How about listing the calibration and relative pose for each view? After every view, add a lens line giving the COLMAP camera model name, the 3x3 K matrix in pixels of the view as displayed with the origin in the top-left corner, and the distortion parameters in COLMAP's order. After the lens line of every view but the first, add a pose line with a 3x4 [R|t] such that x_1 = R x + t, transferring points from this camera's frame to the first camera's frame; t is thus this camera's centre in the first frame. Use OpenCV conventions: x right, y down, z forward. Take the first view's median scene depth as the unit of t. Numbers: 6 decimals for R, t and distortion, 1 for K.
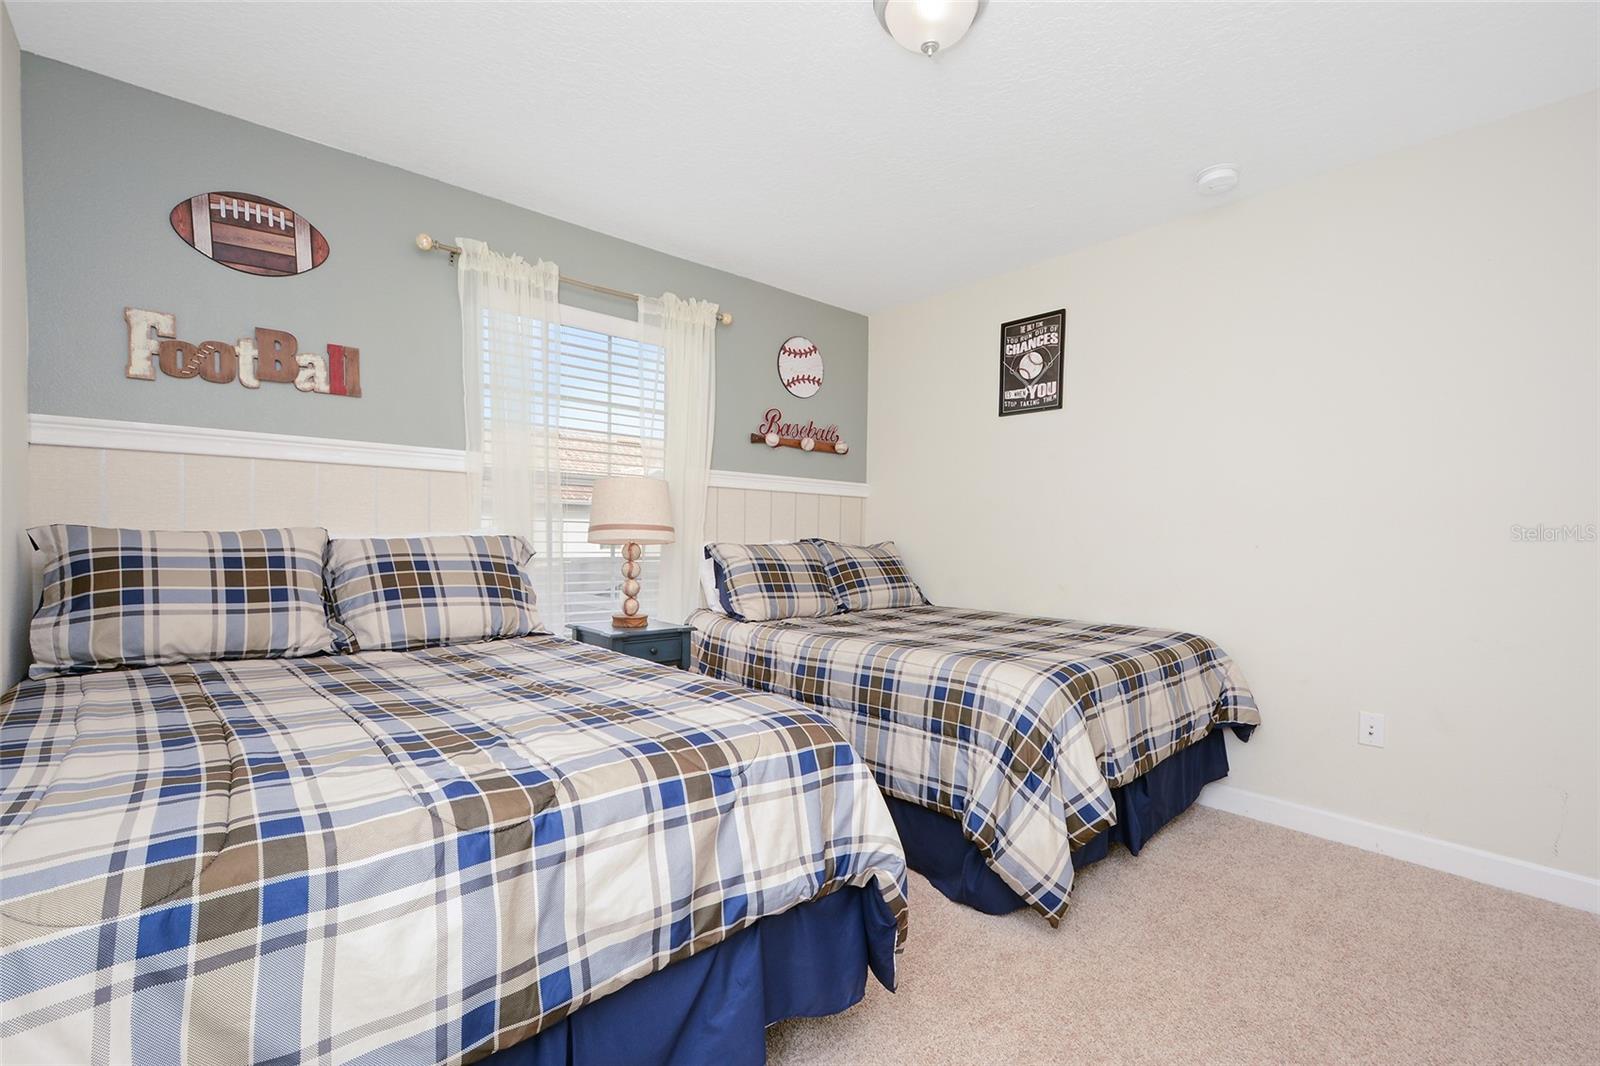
lens RADIAL K [[711.0, 0, 832.4], [0, 711.0, 563.8], [0, 0, 1]] dist [-0.003433, -0.001448]
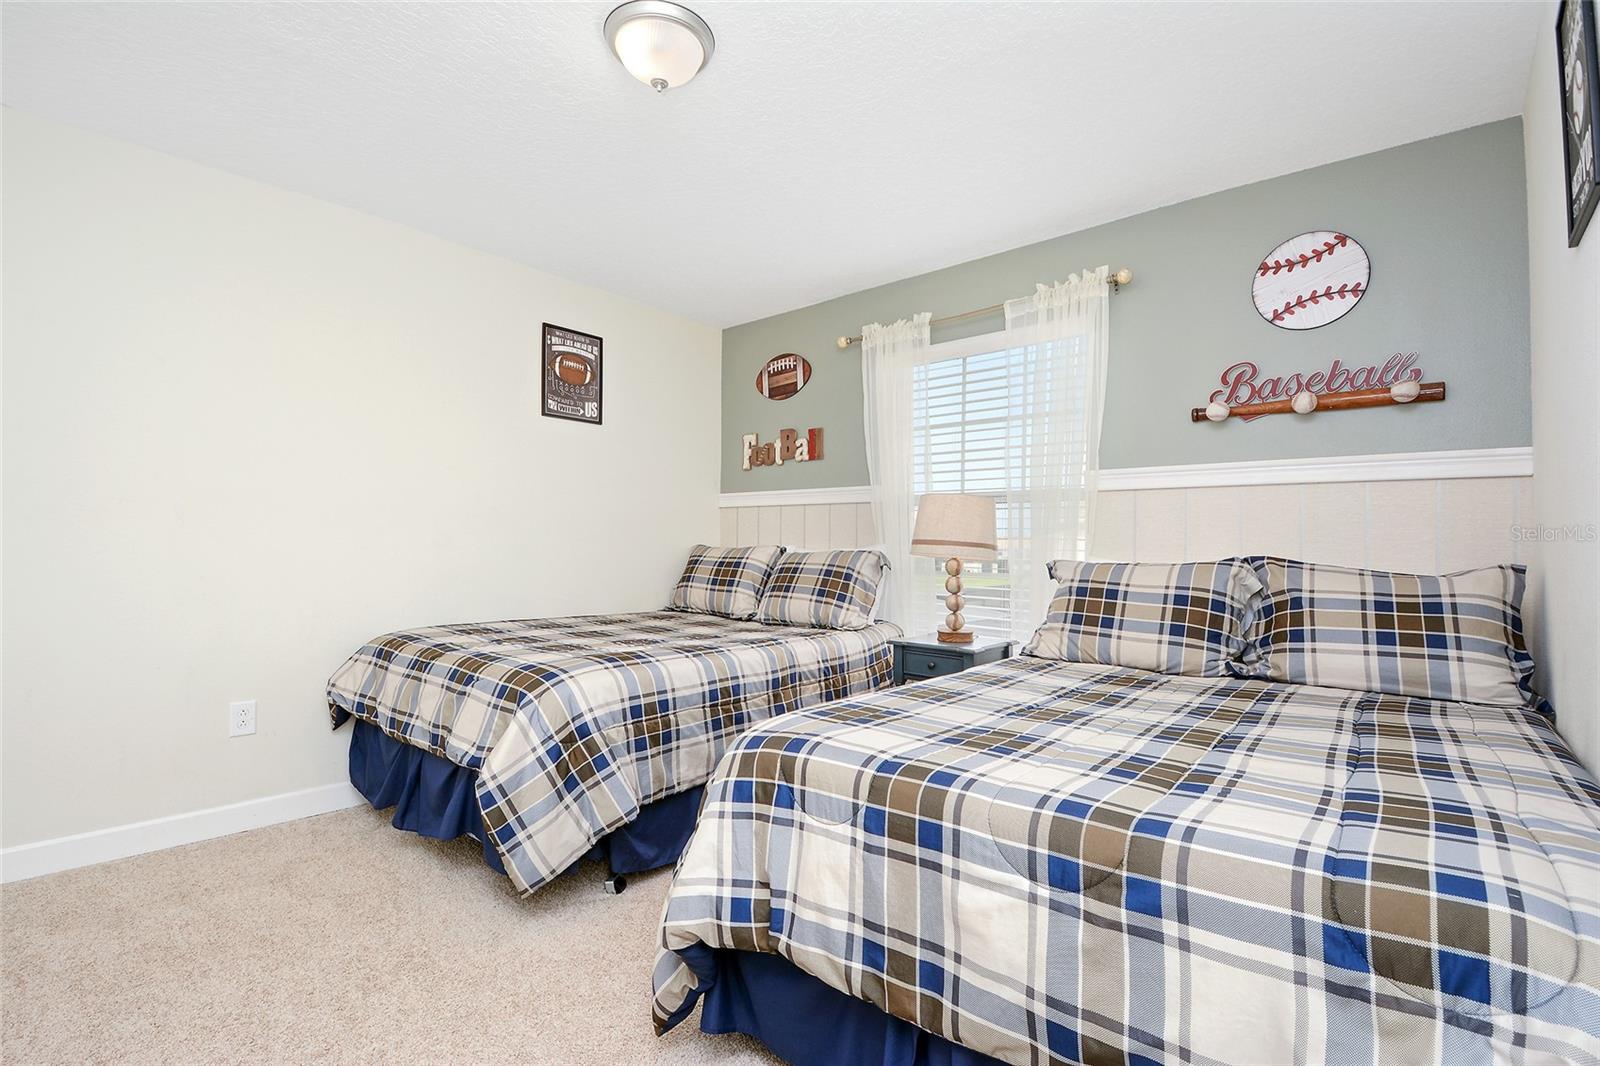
lens RADIAL K [[711.0, 0, 832.4], [0, 711.0, 563.8], [0, 0, 1]] dist [-0.003433, -0.001448]
pose [[0.121575, -0.006107, -0.992563, 0.521594], [-0.061884, 0.997989, -0.013720, 0.003298], [0.990651, 0.063091, 0.120952, 0.535681]]
